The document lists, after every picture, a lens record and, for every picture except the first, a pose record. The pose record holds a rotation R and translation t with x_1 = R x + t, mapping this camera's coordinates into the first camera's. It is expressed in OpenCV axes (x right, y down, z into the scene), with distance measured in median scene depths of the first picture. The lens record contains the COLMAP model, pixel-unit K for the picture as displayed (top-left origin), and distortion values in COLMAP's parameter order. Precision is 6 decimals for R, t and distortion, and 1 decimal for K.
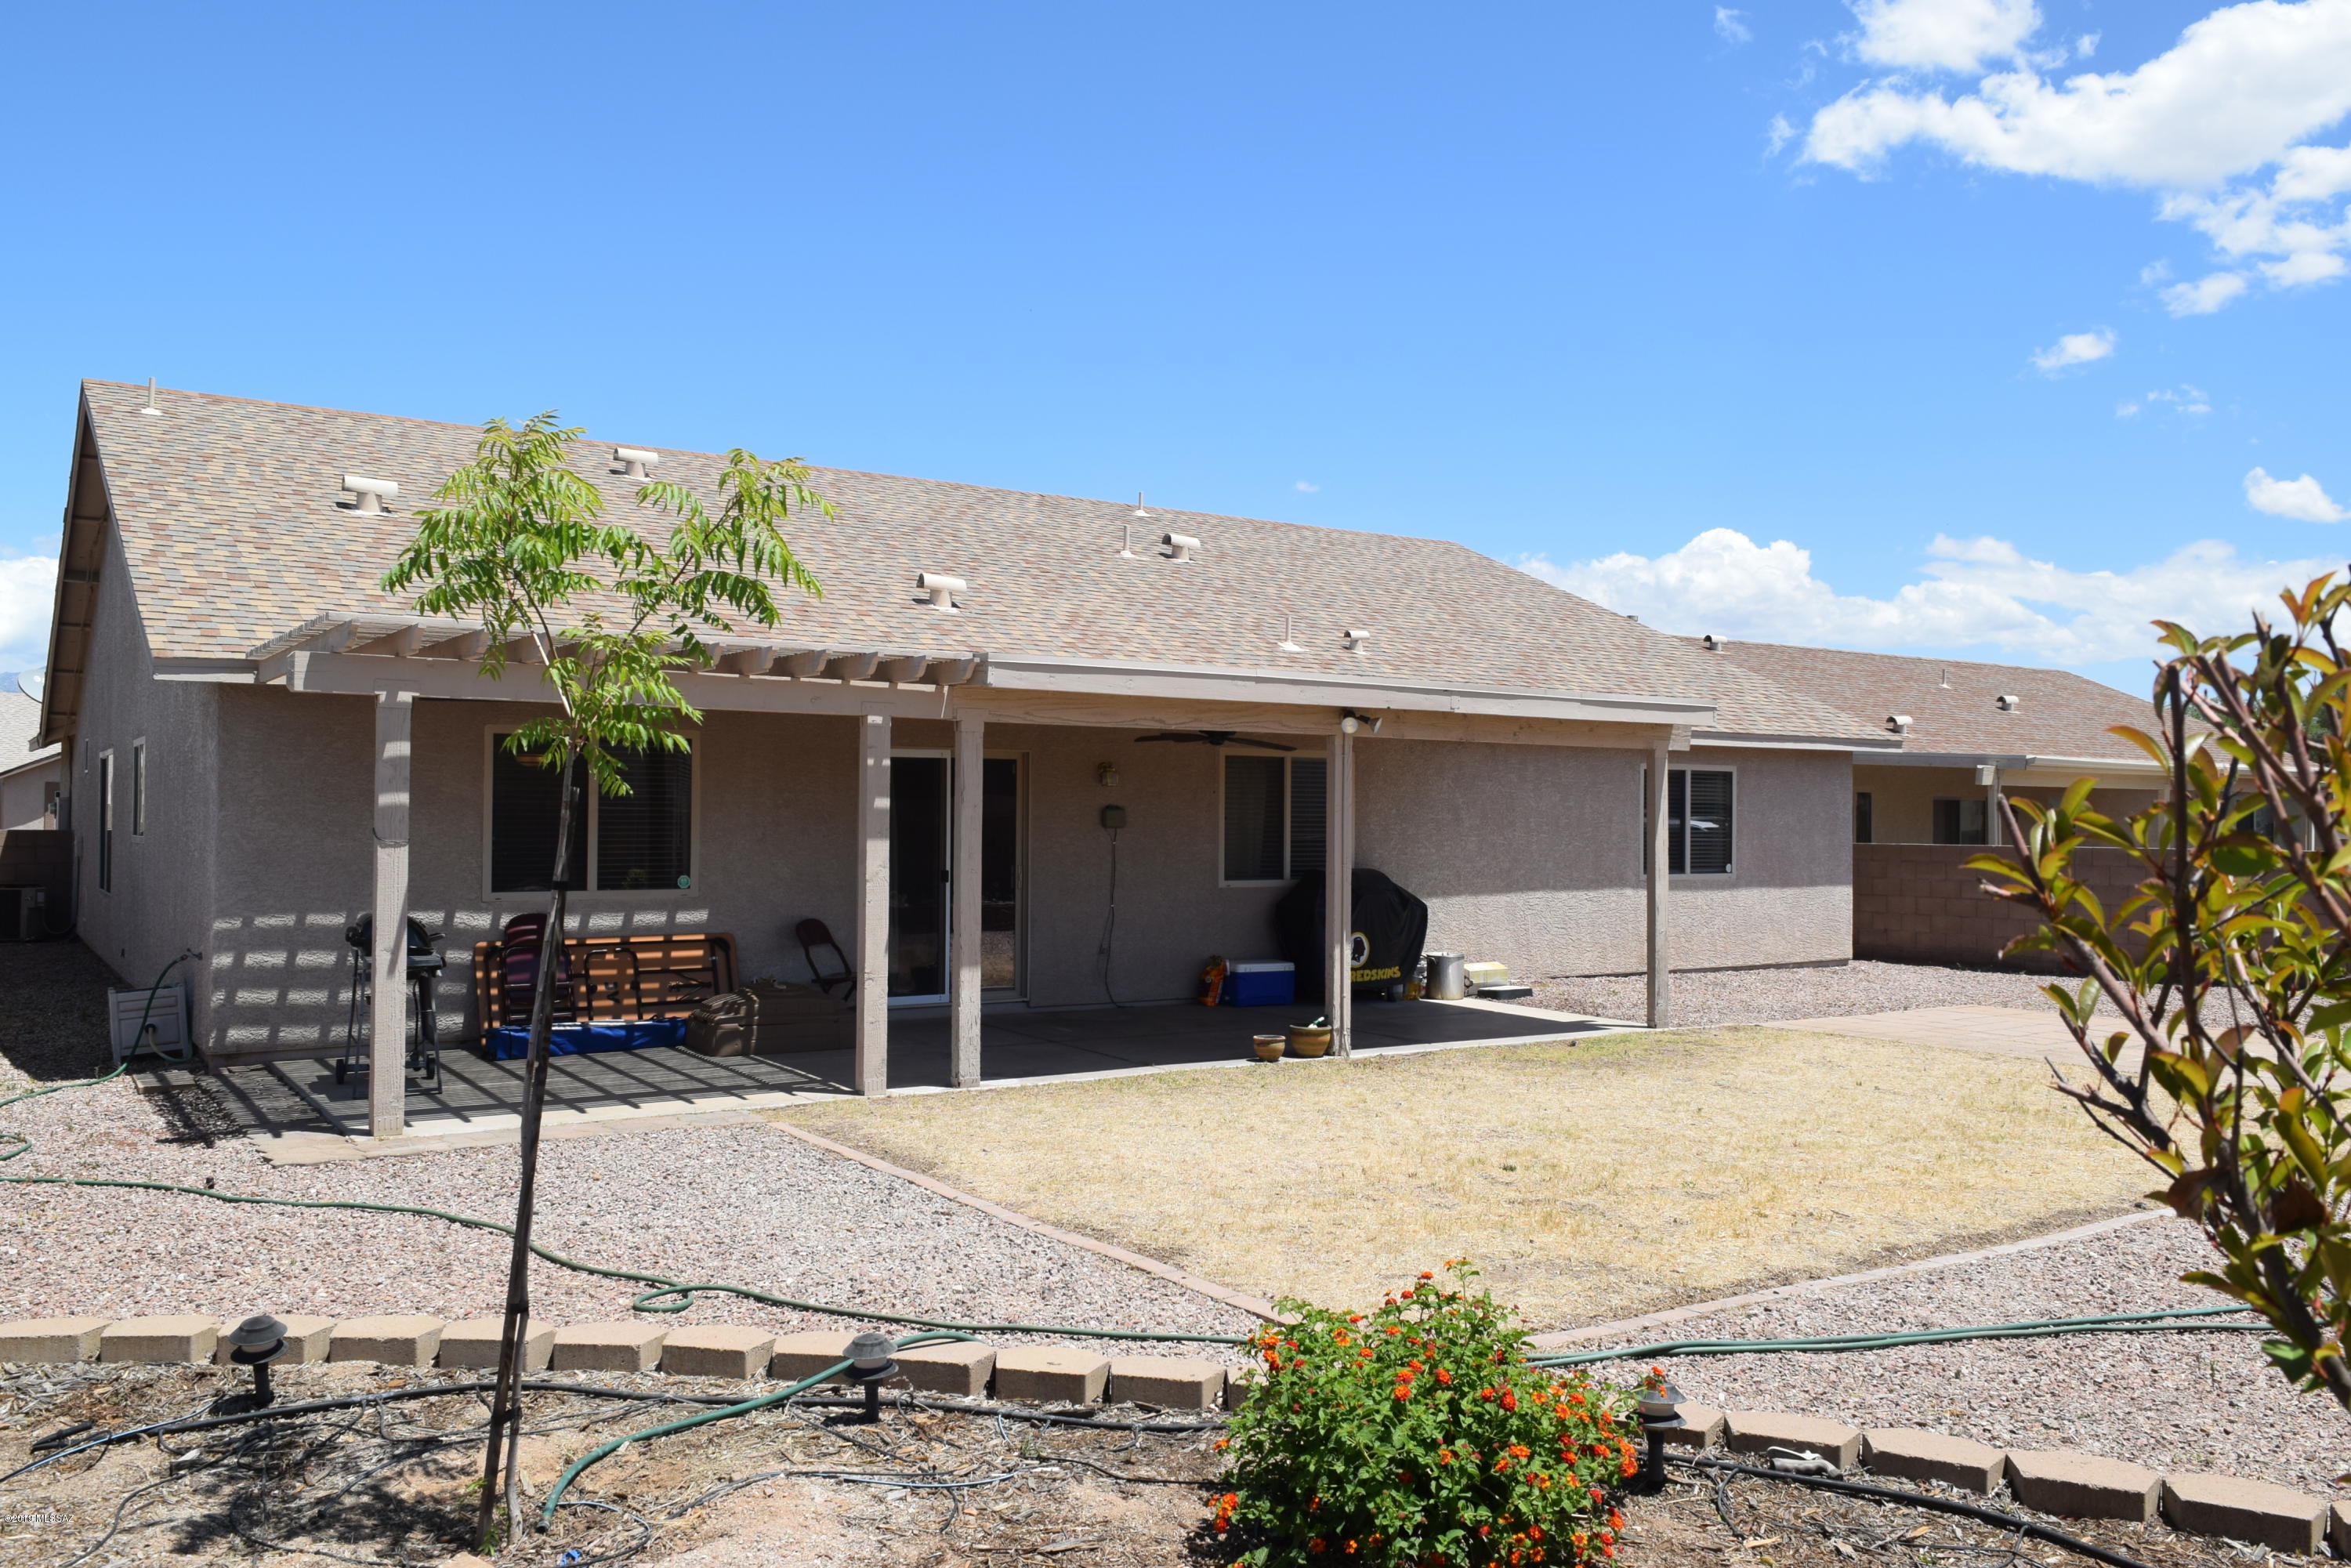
lens RADIAL K [[1848.8, 0, 1169.5], [0, 1848.8, 779.8], [0, 0, 1]] dist [-0.020974, 0.000244]
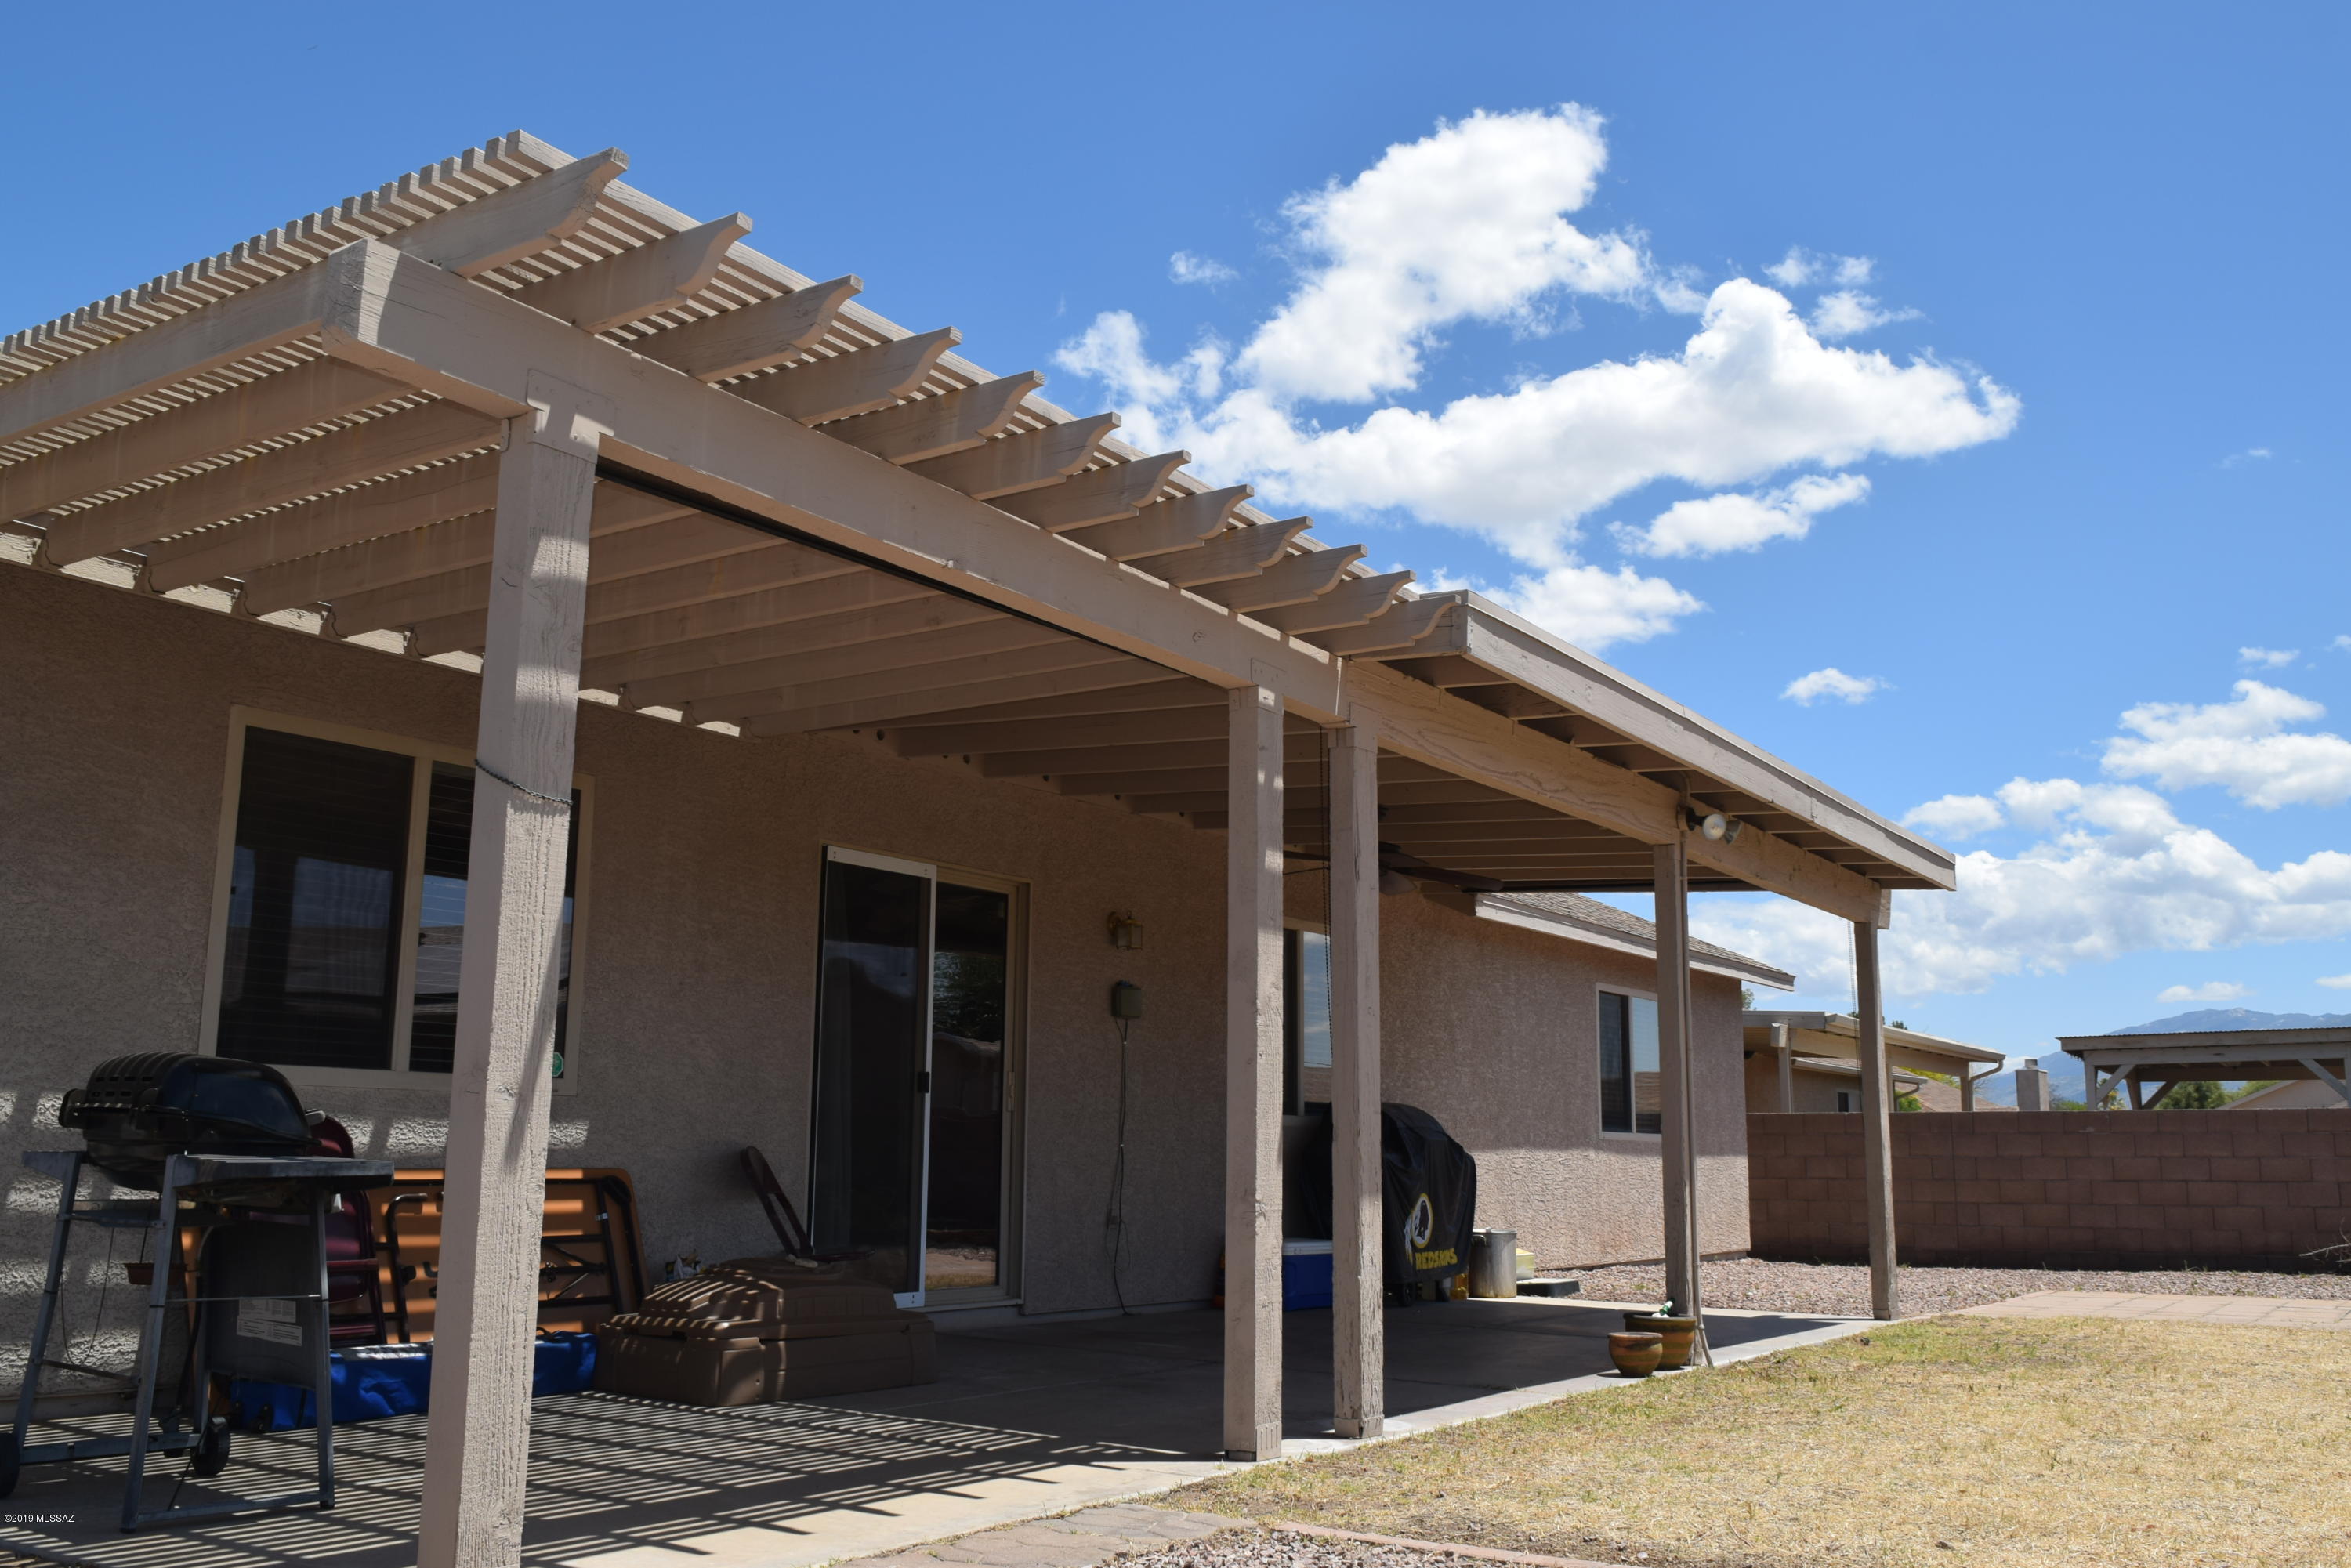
lens RADIAL K [[2066.2, 0, 1161.3], [0, 2066.2, 783.8], [0, 0, 1]] dist [-0.037977, 0.005846]
pose [[0.925490, 0.070344, 0.372182, -0.333638], [-0.010769, 0.987093, -0.159787, 0.069439], [-0.378618, 0.143874, 0.914302, 0.415012]]
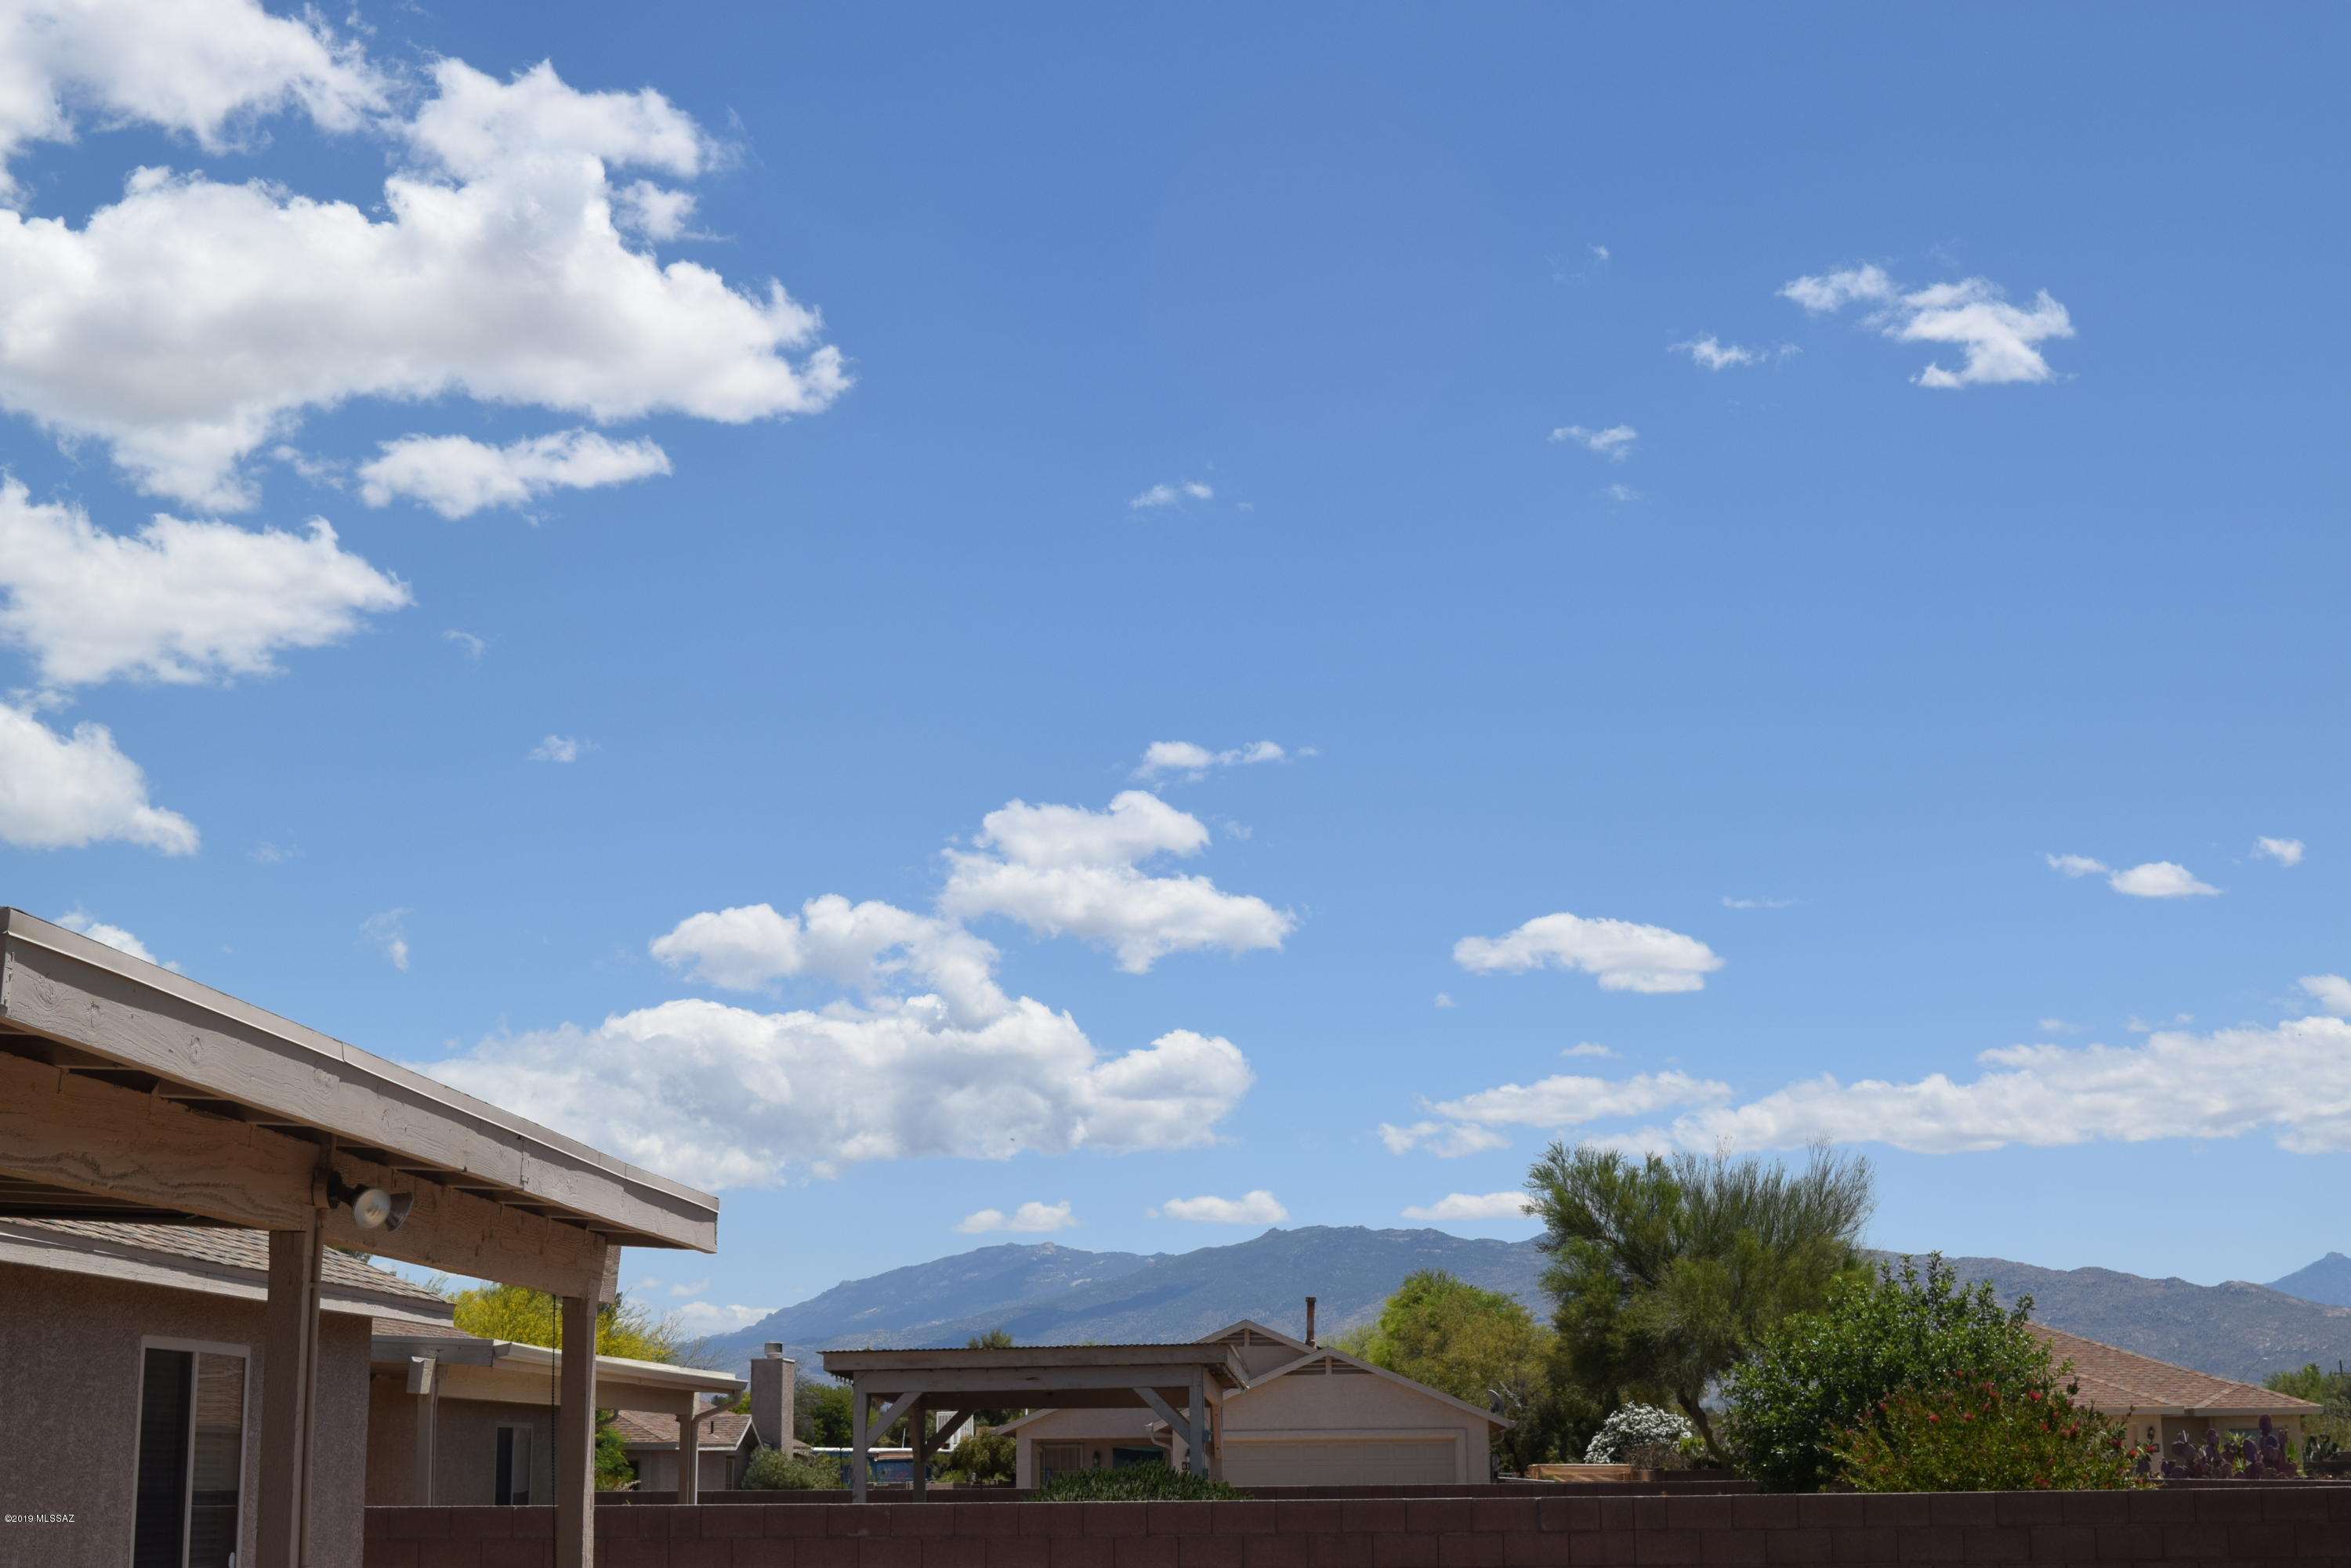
lens RADIAL K [[3227.4, 0, 1175.5], [0, 3227.4, 784.0], [0, 0, 1]] dist [-0.013264, -0.035420]
pose [[0.614063, 0.151458, 0.774589, -0.340401], [0.000608, 0.981324, -0.192363, 0.015846], [-0.789257, 0.118594, 0.602502, 0.423455]]
